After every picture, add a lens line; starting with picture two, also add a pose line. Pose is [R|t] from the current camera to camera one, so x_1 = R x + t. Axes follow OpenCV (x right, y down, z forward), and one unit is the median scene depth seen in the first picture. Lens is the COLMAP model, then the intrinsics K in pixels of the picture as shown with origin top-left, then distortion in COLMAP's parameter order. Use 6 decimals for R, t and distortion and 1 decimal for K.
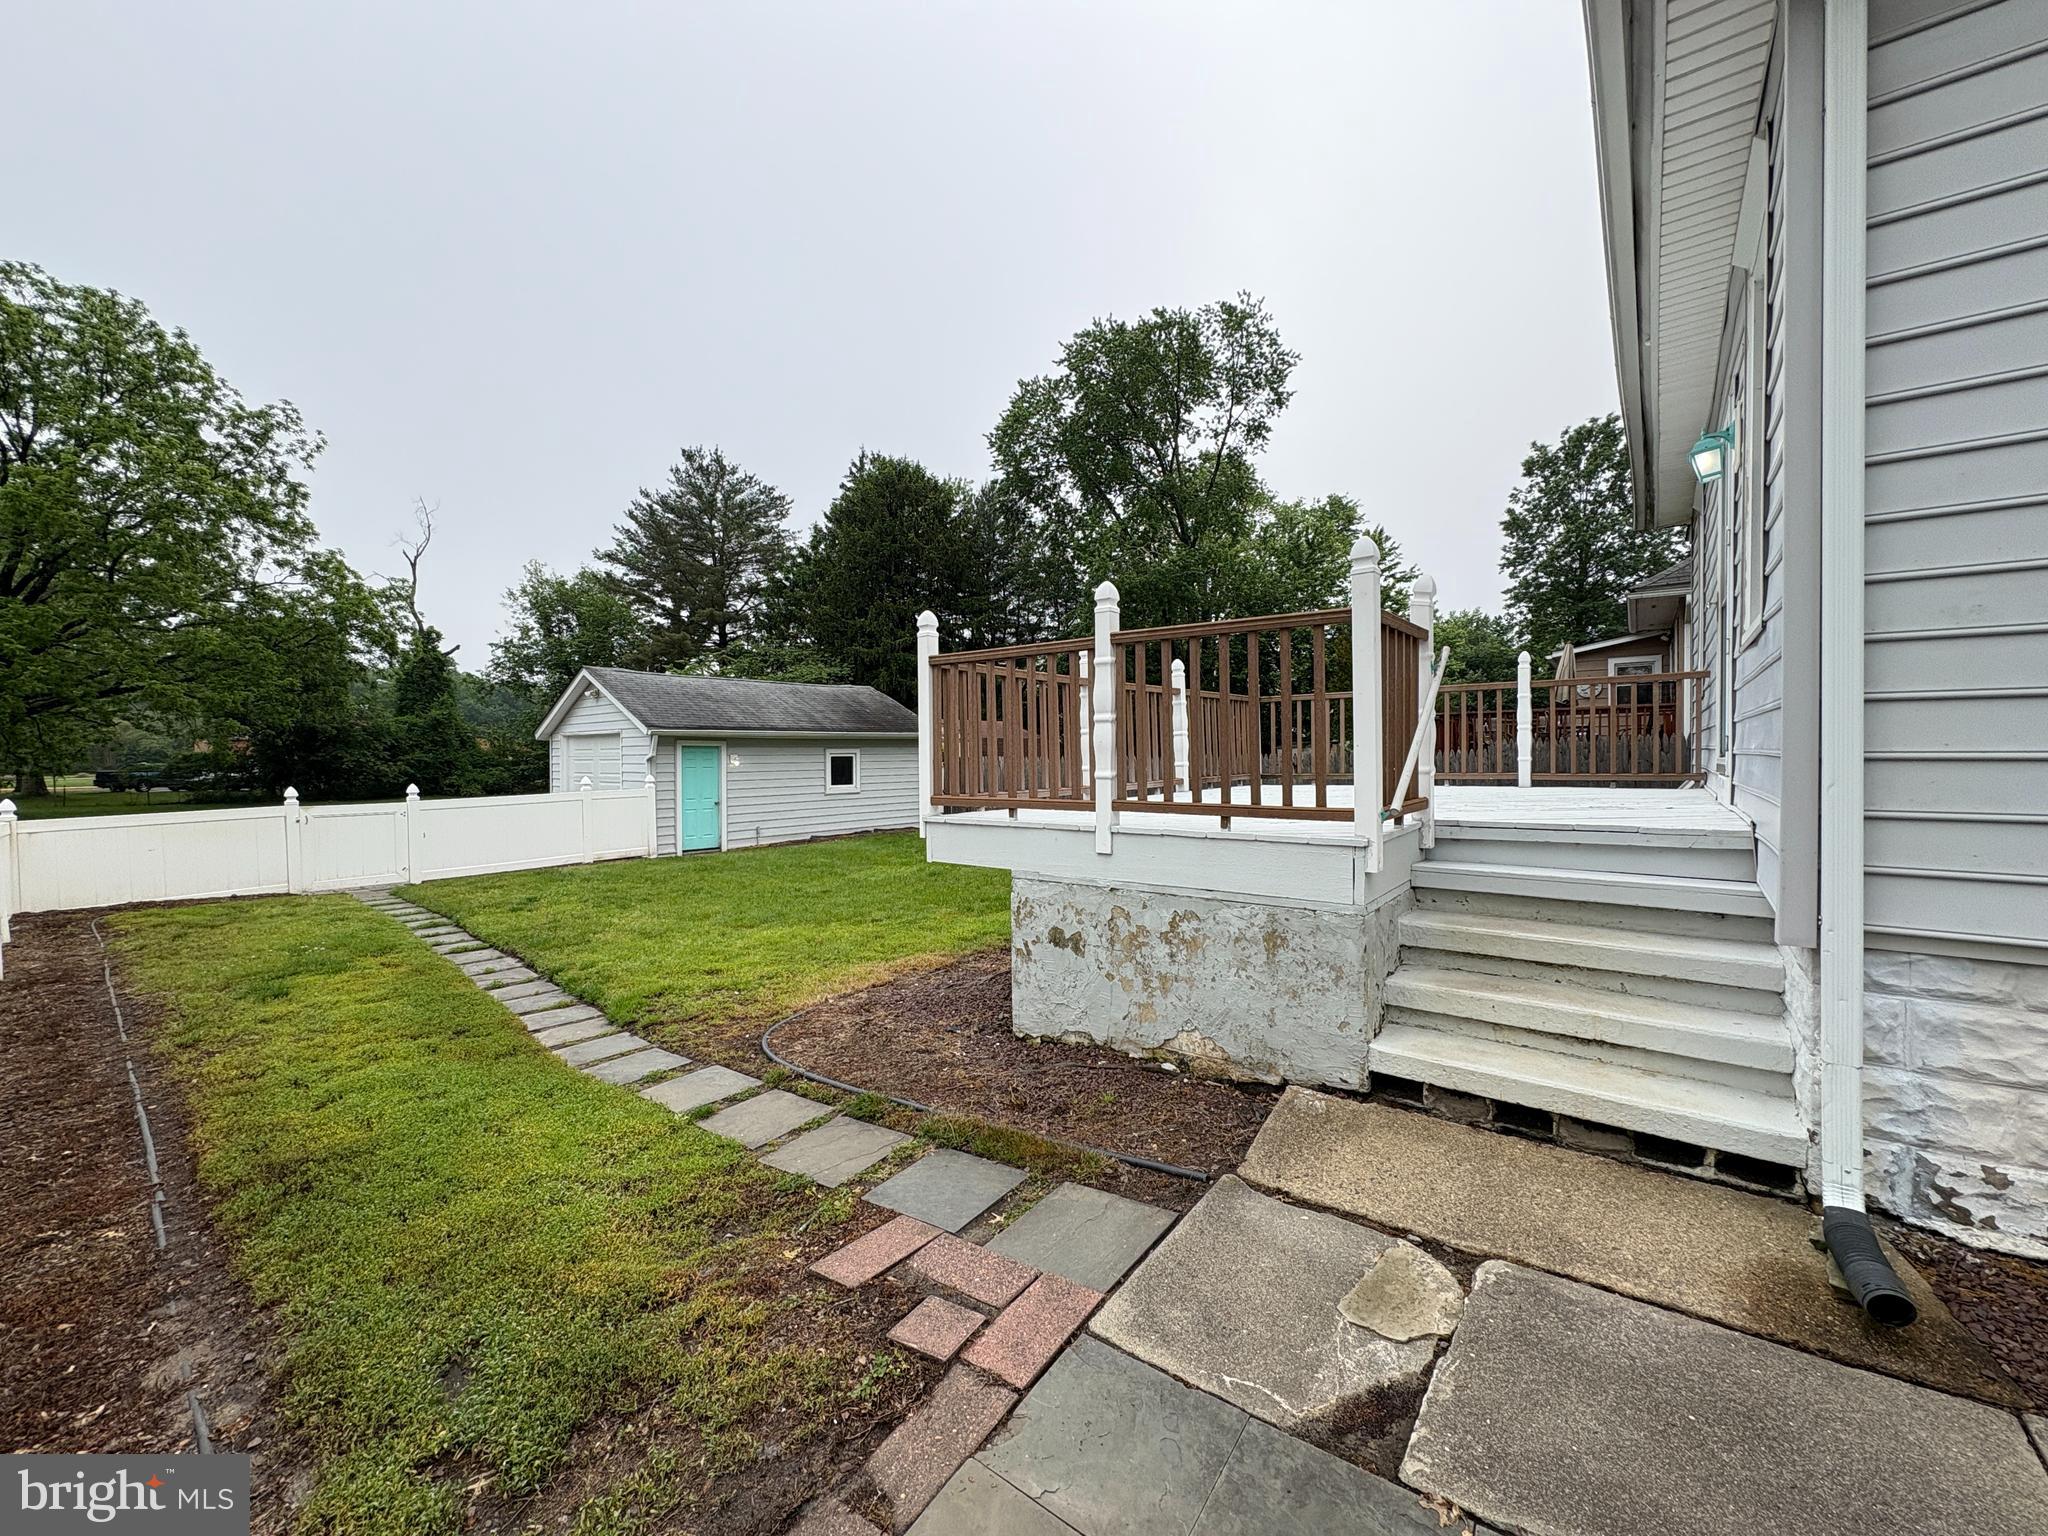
lens RADIAL K [[821.1, 0, 1024.0], [0, 821.1, 768.0], [0, 0, 1]] dist [0.002562, -0.000334]
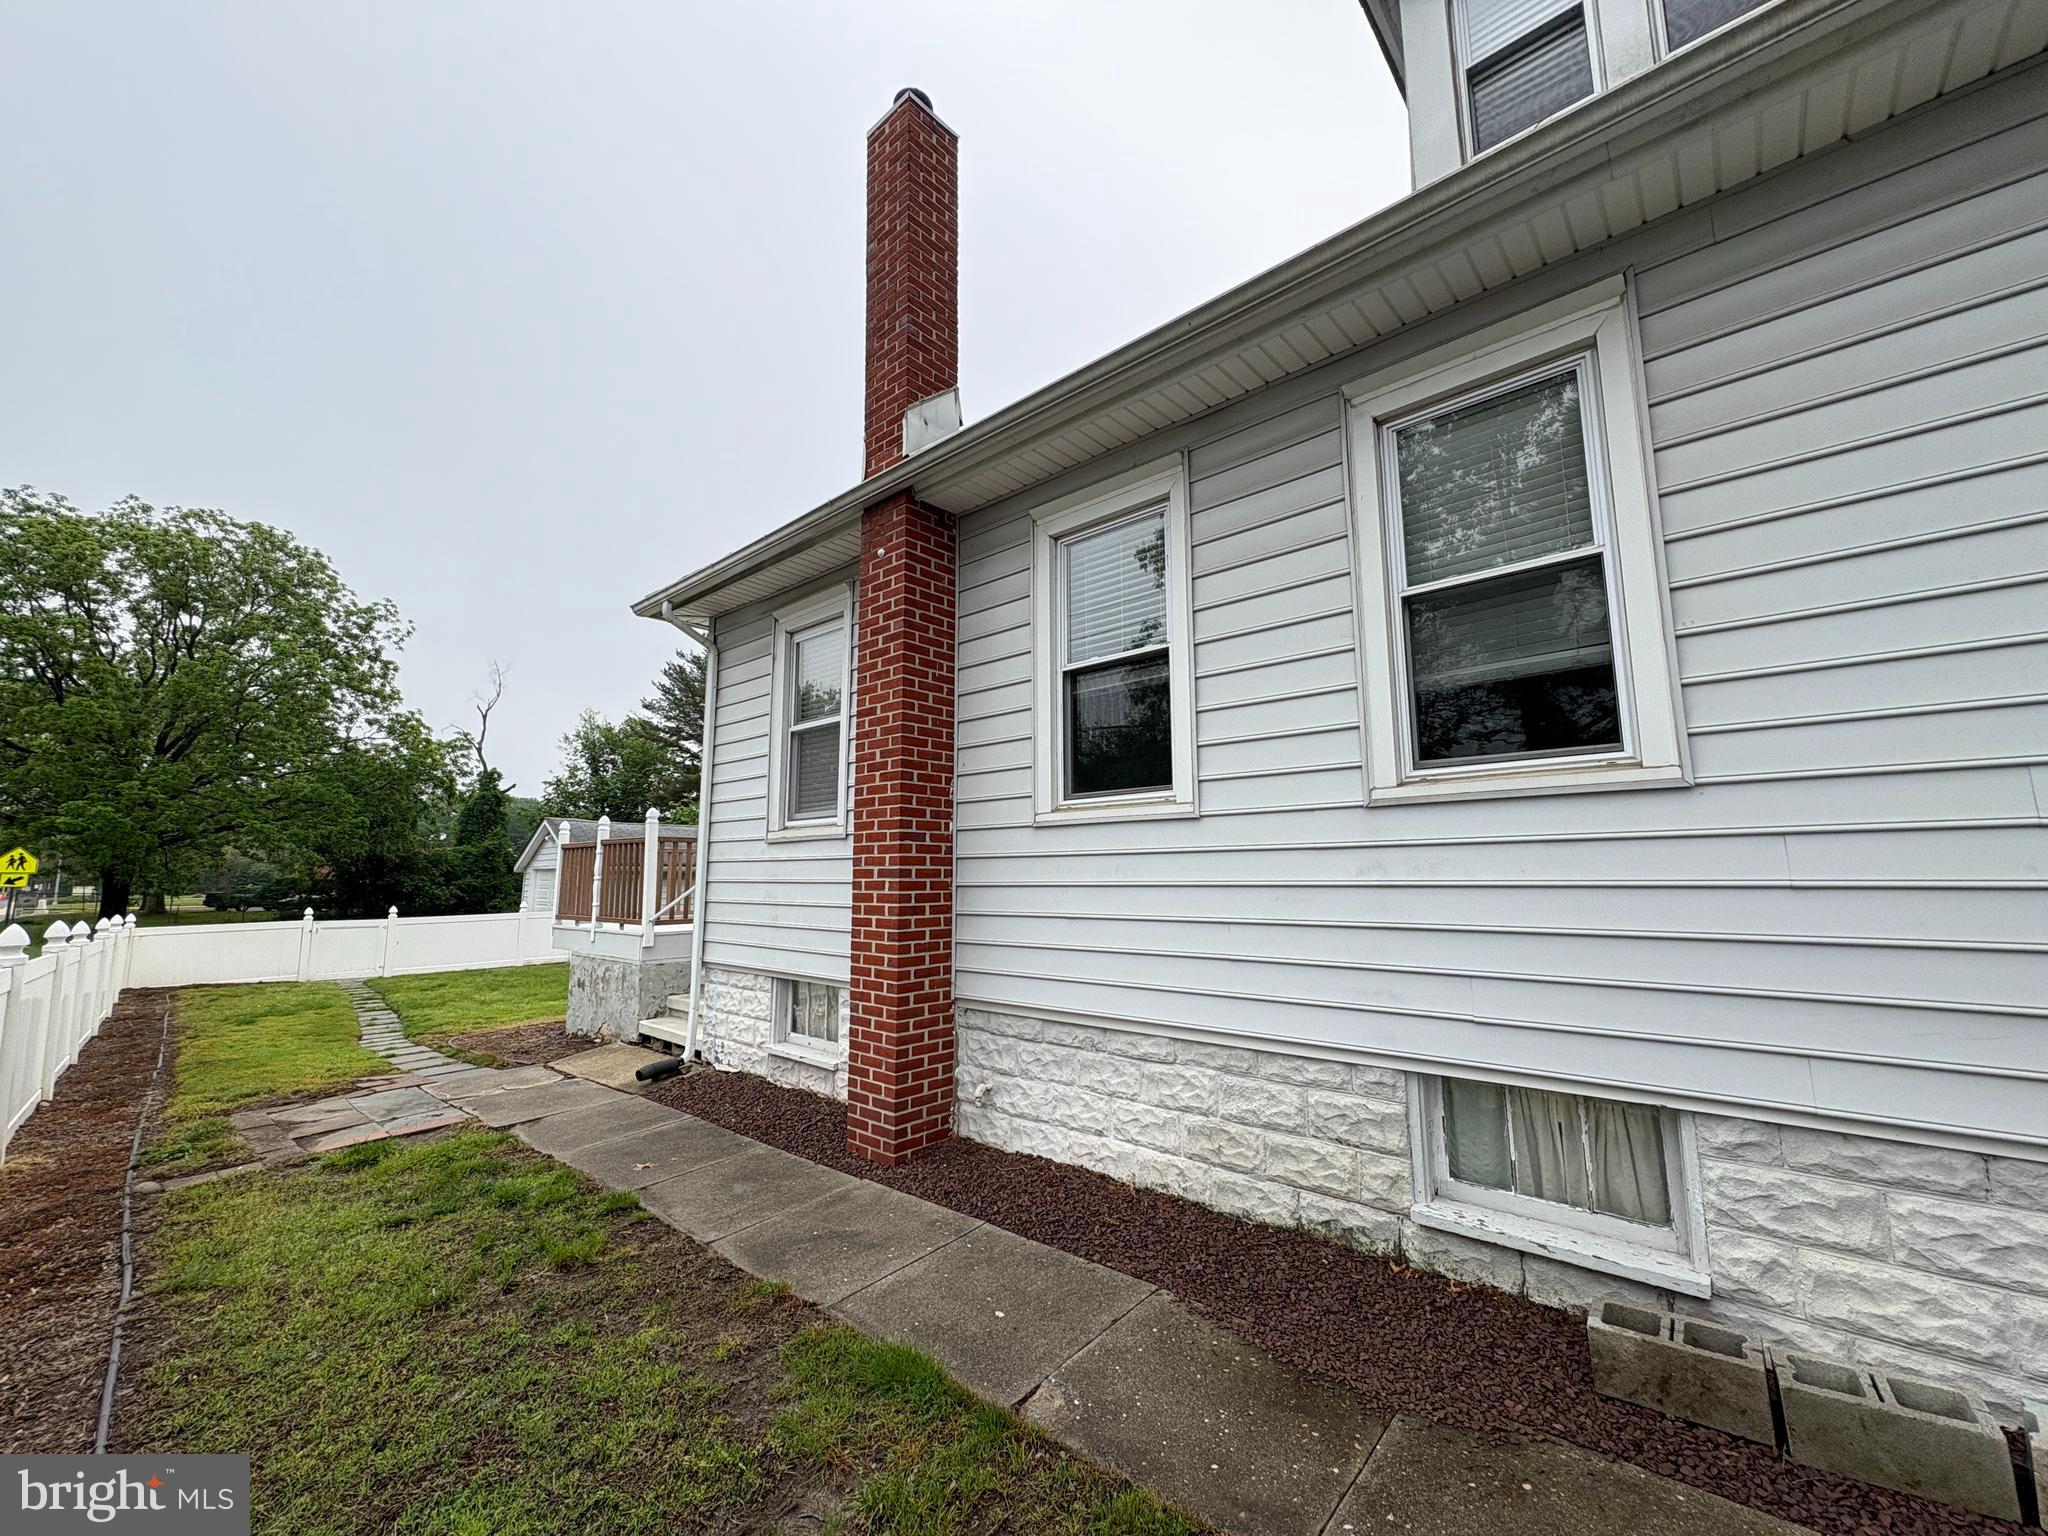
lens RADIAL K [[821.1, 0, 1024.0], [0, 821.1, 768.0], [0, 0, 1]] dist [0.002562, -0.000334]
pose [[0.997300, -0.003730, -0.073335, 0.157135], [-0.007443, 0.988430, -0.151494, -0.003303], [0.073051, 0.151631, 0.985734, -0.126208]]
